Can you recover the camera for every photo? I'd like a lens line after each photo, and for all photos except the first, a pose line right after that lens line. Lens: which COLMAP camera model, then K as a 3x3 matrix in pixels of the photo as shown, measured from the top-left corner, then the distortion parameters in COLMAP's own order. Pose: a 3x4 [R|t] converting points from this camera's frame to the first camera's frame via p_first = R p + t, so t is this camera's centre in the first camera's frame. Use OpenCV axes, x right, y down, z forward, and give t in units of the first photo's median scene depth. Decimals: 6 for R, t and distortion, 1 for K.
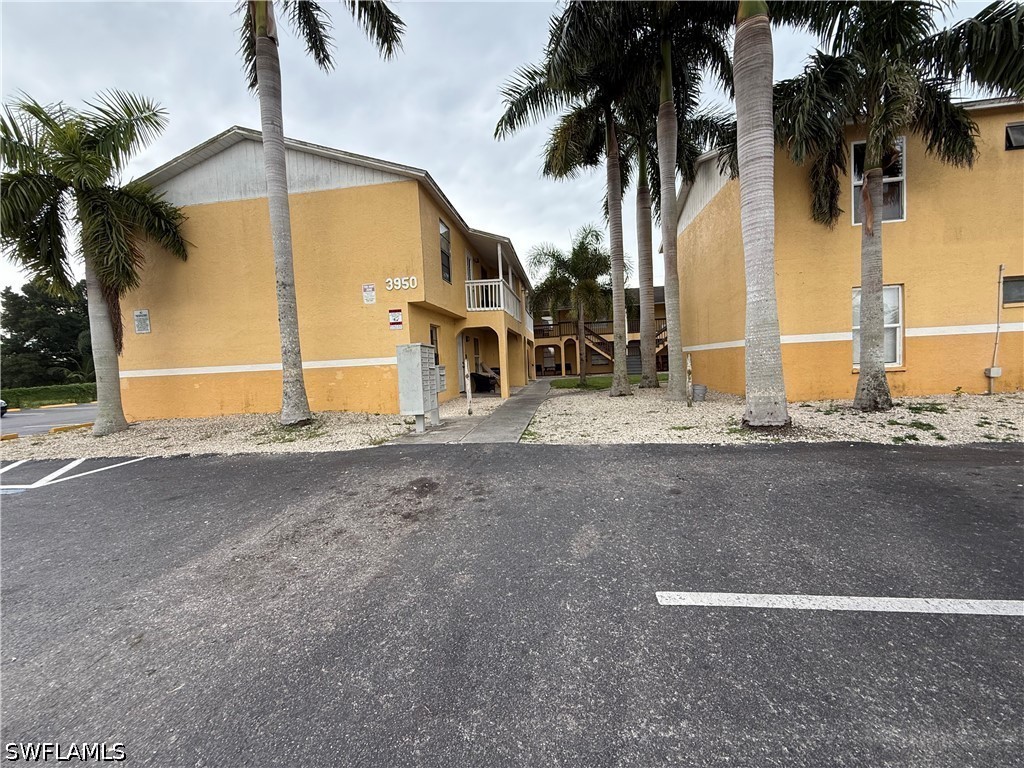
lens RADIAL K [[405.5, 0, 512.0], [0, 405.5, 384.0], [0, 0, 1]] dist [0.002558, -0.000165]
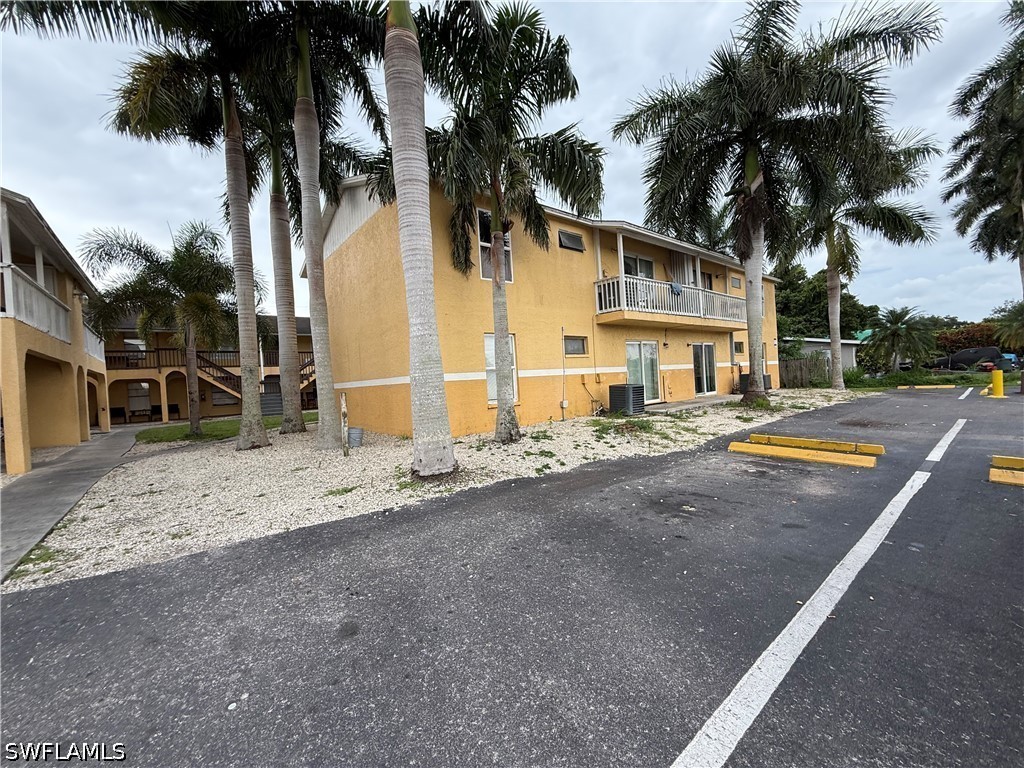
lens RADIAL K [[405.2, 0, 512.0], [0, 405.2, 384.0], [0, 0, 1]] dist [0.001499, 0.000108]
pose [[0.679058, 0.002619, 0.734080, 0.048779], [0.061169, 0.996314, -0.060139, -0.018006], [-0.731532, 0.085741, 0.676395, 0.150278]]
